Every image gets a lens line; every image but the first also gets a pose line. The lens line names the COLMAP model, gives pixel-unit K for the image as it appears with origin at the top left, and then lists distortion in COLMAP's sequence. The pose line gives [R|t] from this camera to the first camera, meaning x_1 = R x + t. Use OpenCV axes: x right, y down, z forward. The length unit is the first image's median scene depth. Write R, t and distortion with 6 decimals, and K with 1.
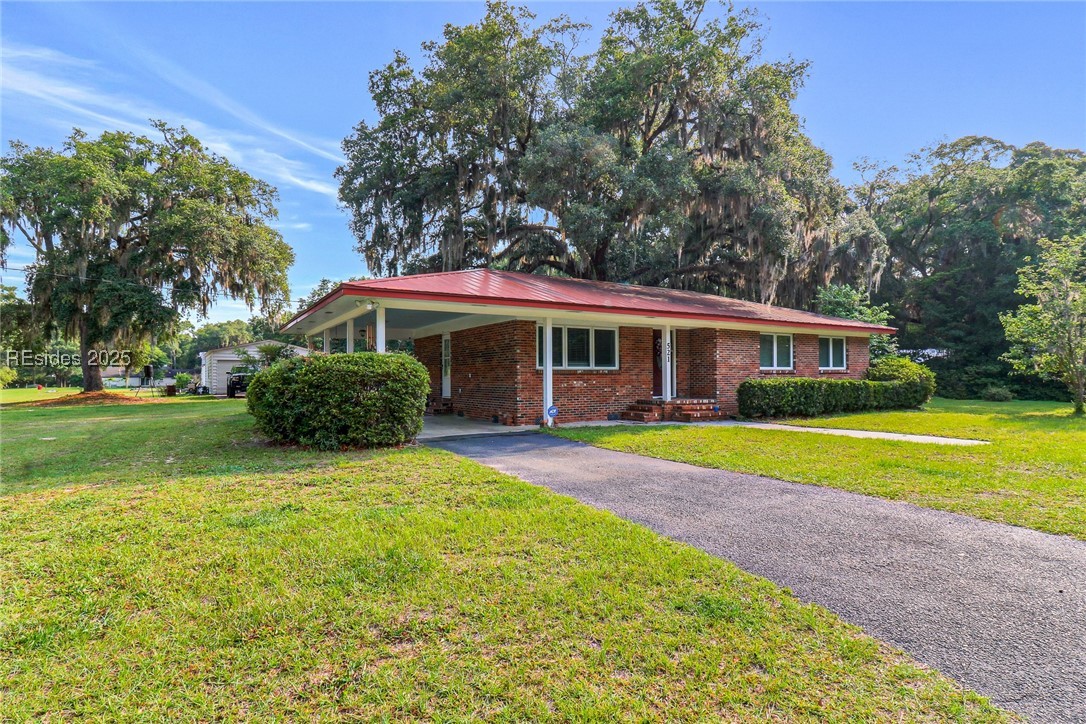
lens RADIAL K [[538.1, 0, 542.7], [0, 538.1, 366.7], [0, 0, 1]] dist [-0.006121, -0.002223]
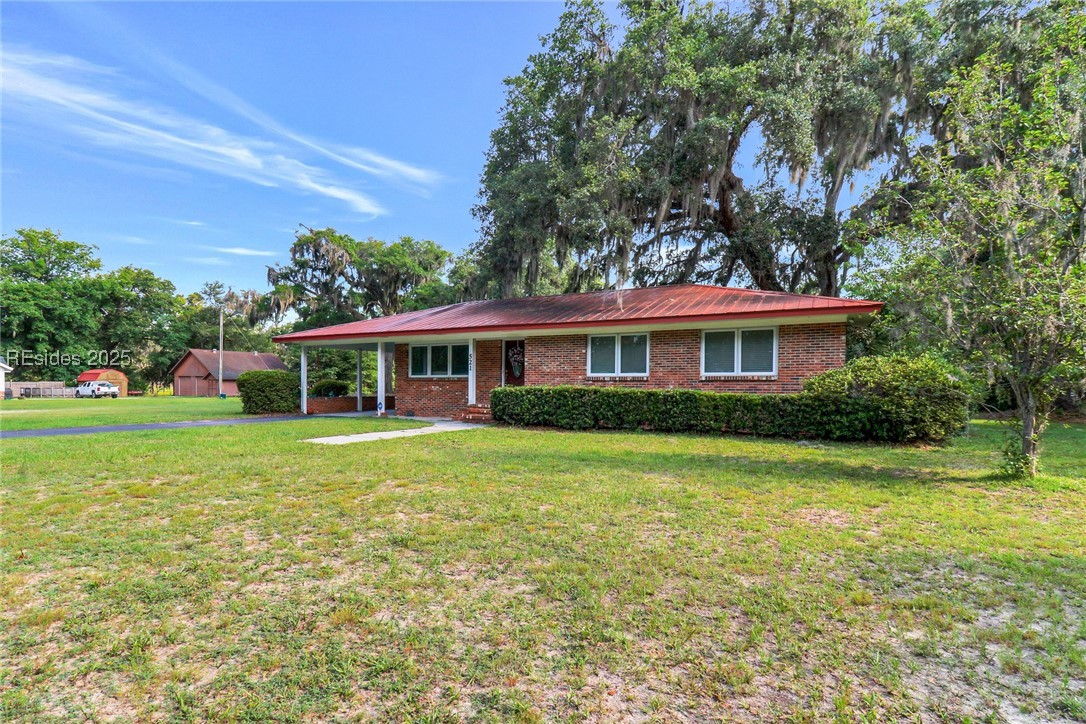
lens RADIAL K [[538.1, 0, 555.2], [0, 538.1, 406.0], [0, 0, 1]] dist [-0.006121, -0.002223]
pose [[0.524952, 0.041312, -0.850128, 1.220615], [0.006713, 0.998589, 0.052672, 0.007420], [0.851105, -0.033357, 0.523934, 0.508788]]
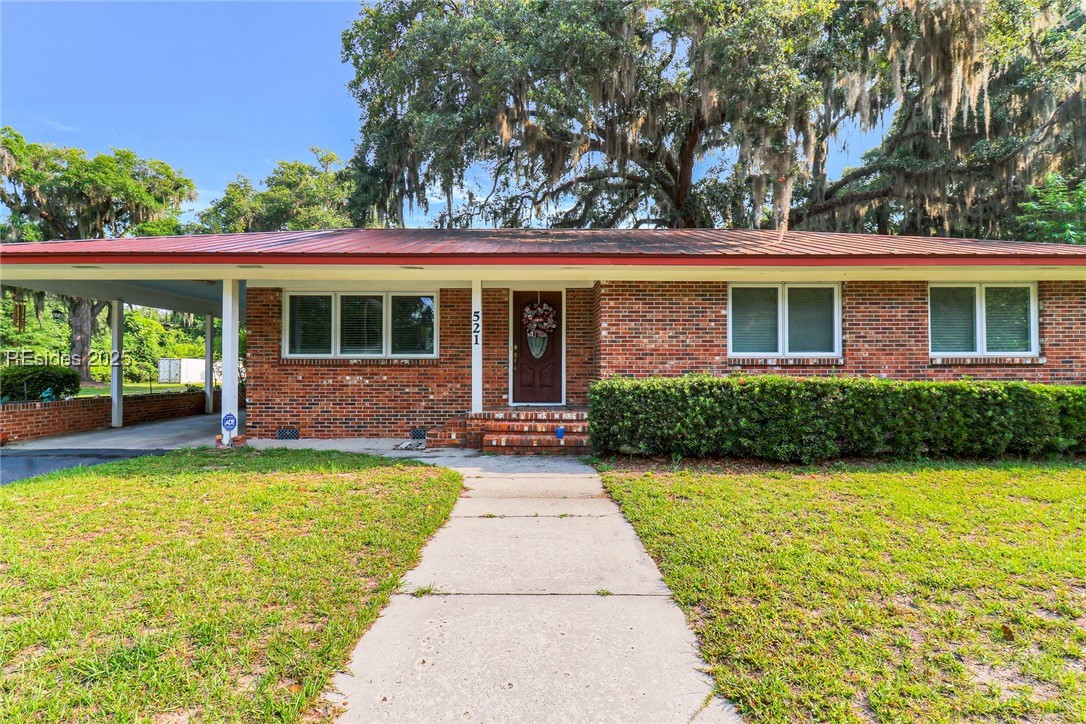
lens RADIAL K [[538.1, 0, 547.6], [0, 538.1, 360.3], [0, 0, 1]] dist [-0.006121, -0.002223]
pose [[0.854519, -0.001020, -0.519420, 0.552493], [0.003930, 0.999982, 0.004501, 0.005197], [0.519406, -0.005887, 0.854507, 0.514228]]
